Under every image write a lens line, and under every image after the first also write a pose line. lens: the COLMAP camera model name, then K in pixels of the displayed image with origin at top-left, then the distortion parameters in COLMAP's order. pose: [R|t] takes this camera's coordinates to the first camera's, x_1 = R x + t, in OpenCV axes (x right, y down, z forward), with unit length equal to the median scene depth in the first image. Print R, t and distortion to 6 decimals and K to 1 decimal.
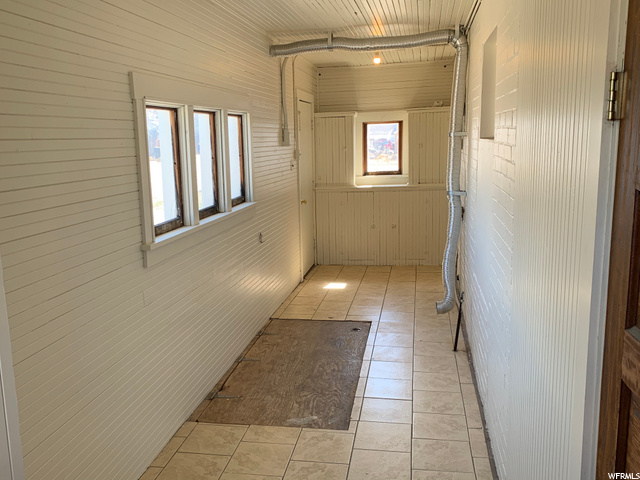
lens RADIAL K [[590.2, 0, 321.1], [0, 590.2, 230.7], [0, 0, 1]] dist [0.136229, -0.289867]
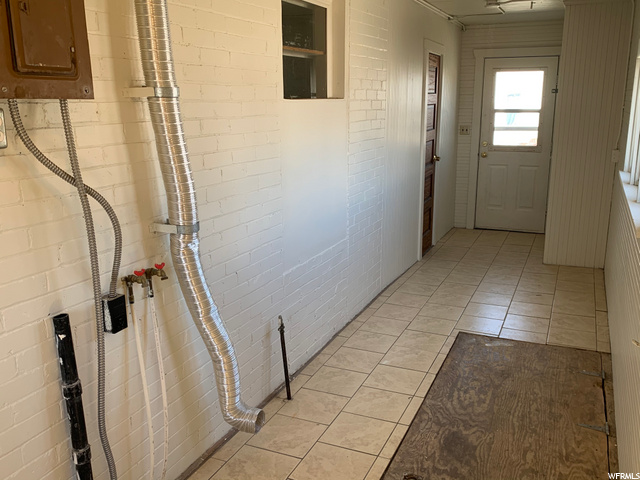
lens RADIAL K [[590.2, 0, 321.1], [0, 590.2, 230.7], [0, 0, 1]] dist [0.136229, -0.289867]
pose [[-0.967486, -0.033360, 0.250715, 0.015714], [0.061421, 0.930603, 0.360841, -0.273255], [-0.245353, 0.364508, -0.898296, 1.749779]]
